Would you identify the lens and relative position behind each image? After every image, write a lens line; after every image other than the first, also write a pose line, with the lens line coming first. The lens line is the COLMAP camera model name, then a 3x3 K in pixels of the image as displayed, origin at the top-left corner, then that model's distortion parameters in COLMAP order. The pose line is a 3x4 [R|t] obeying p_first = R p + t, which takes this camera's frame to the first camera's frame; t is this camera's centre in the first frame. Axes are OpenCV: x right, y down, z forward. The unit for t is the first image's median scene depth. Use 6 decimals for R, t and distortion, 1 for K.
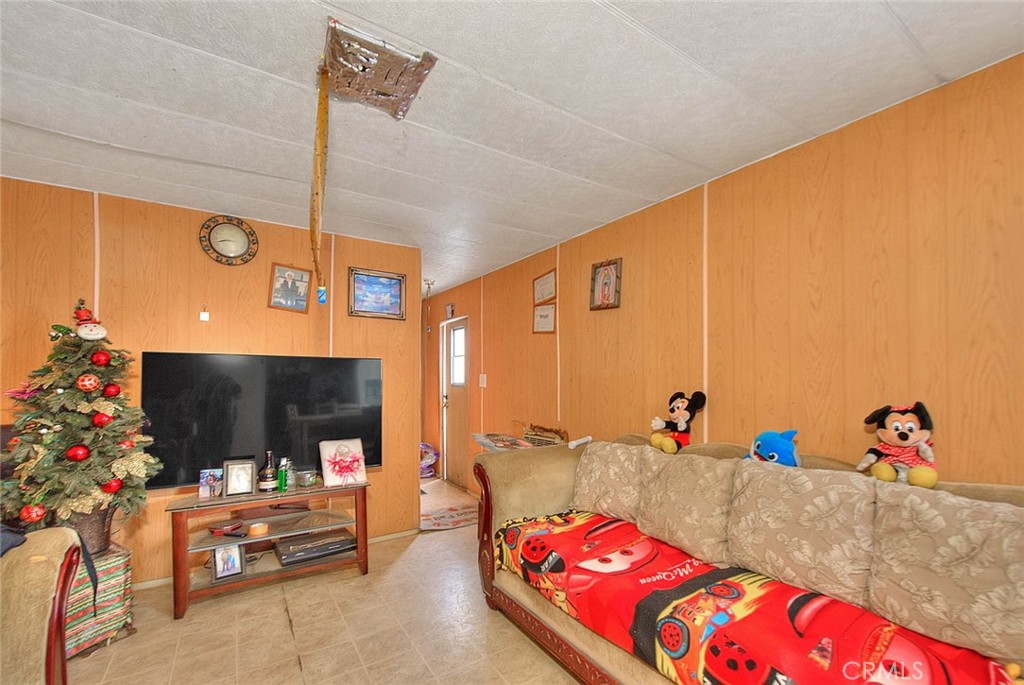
lens RADIAL K [[425.4, 0, 509.4], [0, 425.4, 371.6], [0, 0, 1]] dist [0.000076, -0.000504]
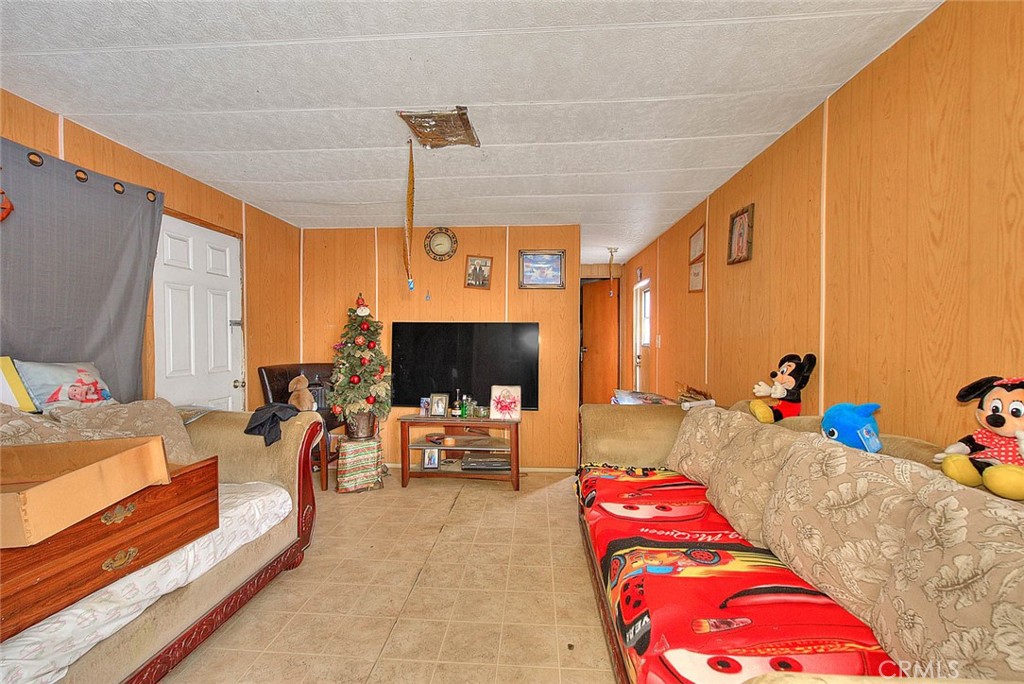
lens RADIAL K [[412.8, 0, 512.0], [0, 412.8, 342.0], [0, 0, 1]] dist [-0.000778, -0.000255]
pose [[0.805406, 0.006119, -0.592692, 0.487154], [0.006725, 0.999788, 0.019460, 0.003485], [0.592685, -0.019659, 0.805194, -0.006249]]
